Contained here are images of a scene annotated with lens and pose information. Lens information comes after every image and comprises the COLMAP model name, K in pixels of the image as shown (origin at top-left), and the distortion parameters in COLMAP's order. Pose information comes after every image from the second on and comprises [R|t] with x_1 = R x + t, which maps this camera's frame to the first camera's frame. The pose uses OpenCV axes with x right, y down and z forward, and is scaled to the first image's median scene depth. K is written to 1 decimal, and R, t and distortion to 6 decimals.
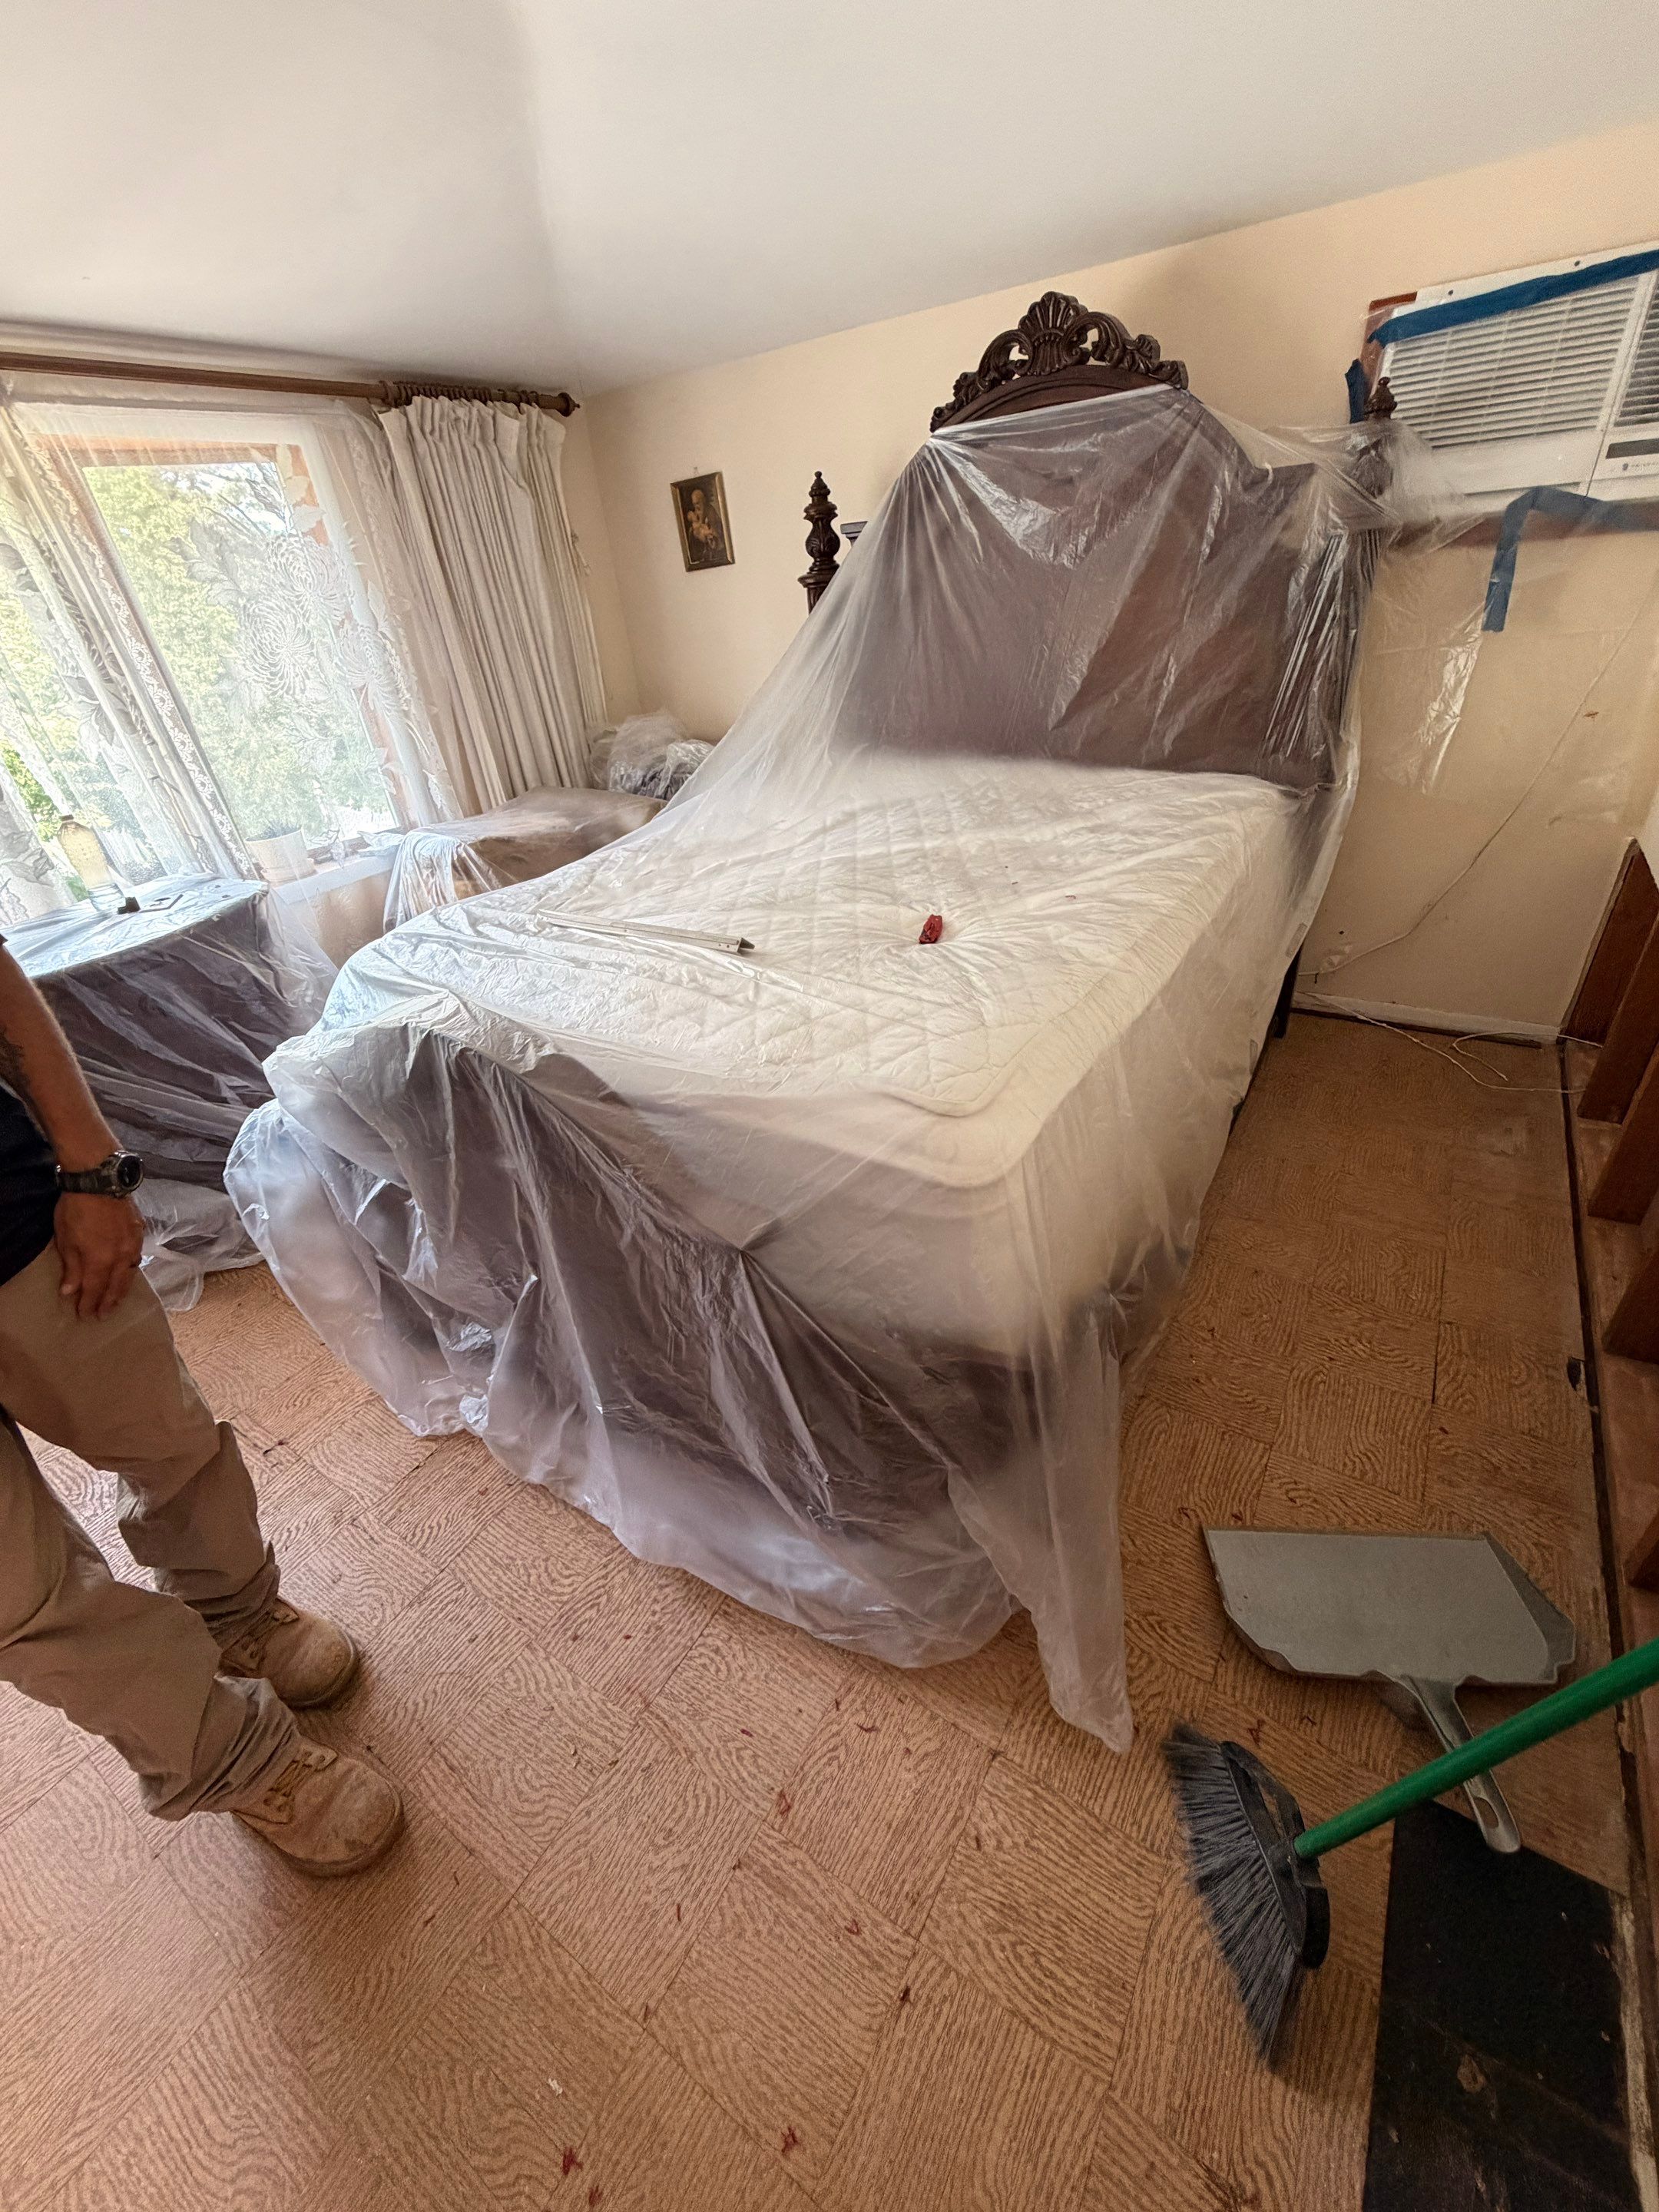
lens RADIAL K [[883.3, 0, 832.9], [0, 883.3, 1116.3], [0, 0, 1]] dist [-0.000417, 0.000476]
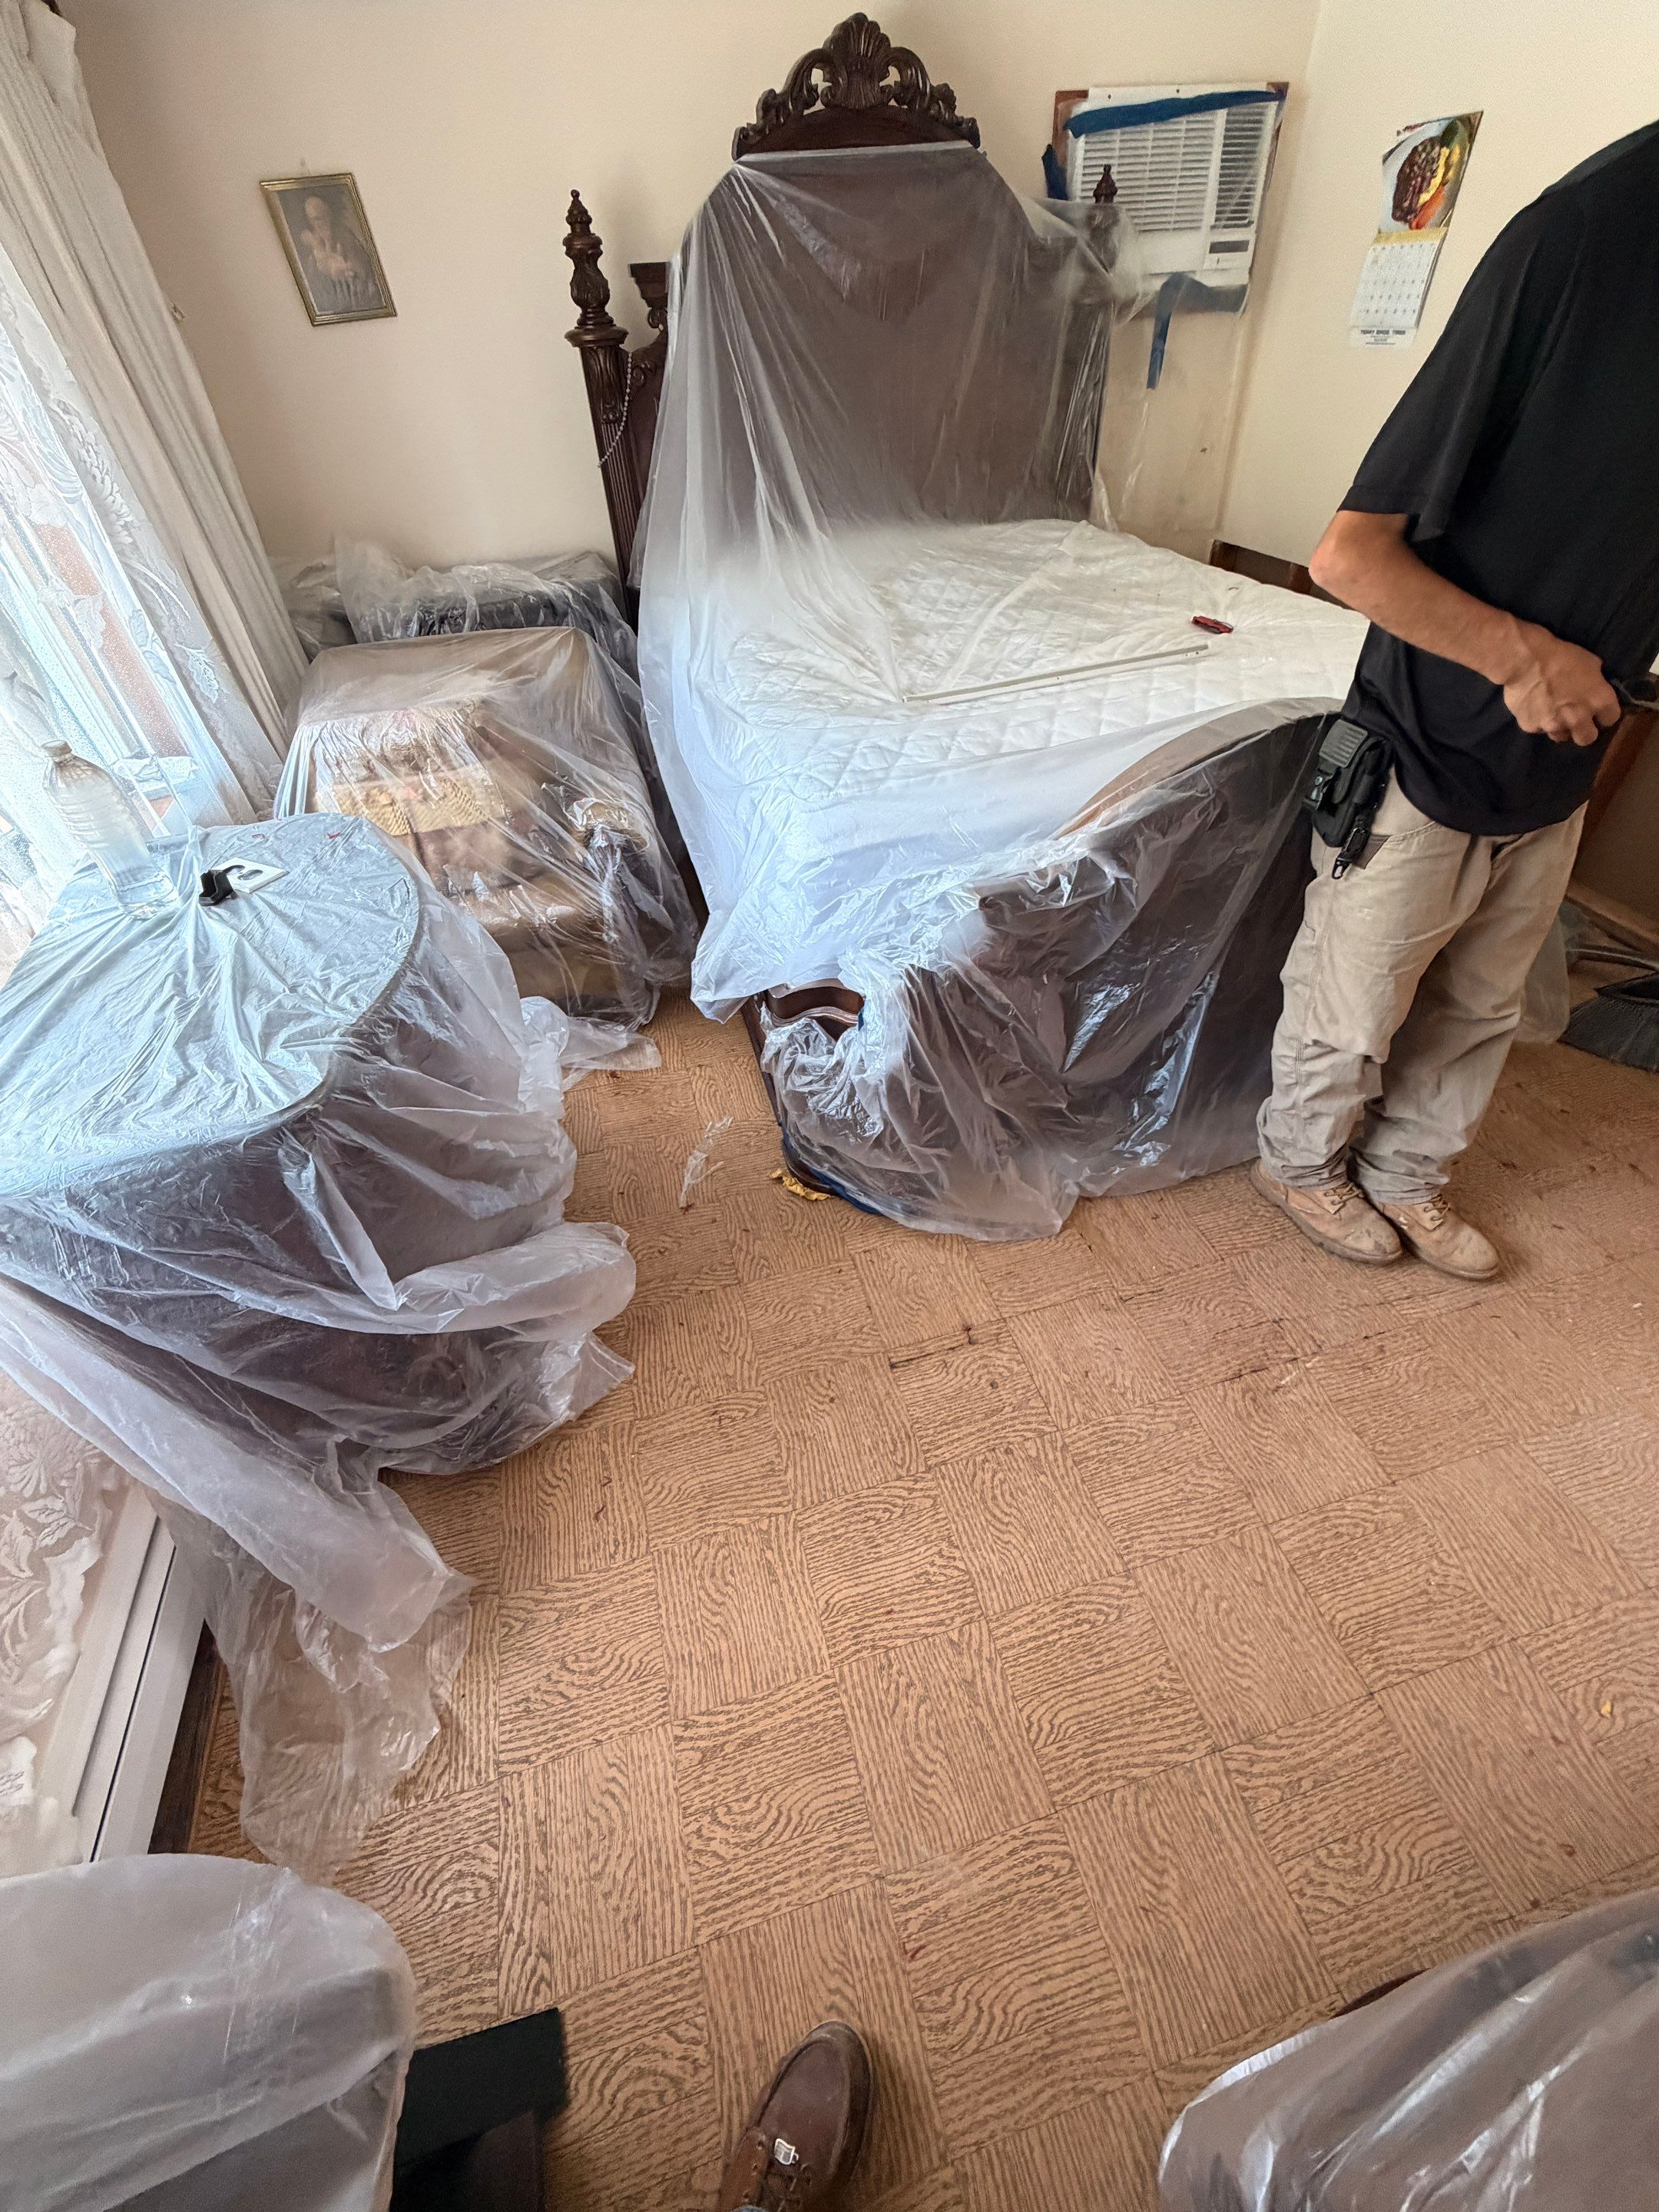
lens RADIAL K [[883.3, 0, 832.9], [0, 883.3, 1116.3], [0, 0, 1]] dist [-0.000417, 0.000476]
pose [[0.661884, -0.471289, 0.582921, -0.969604], [0.392421, 0.880413, 0.266230, -0.106614], [-0.638682, 0.052537, 0.767675, 0.314714]]
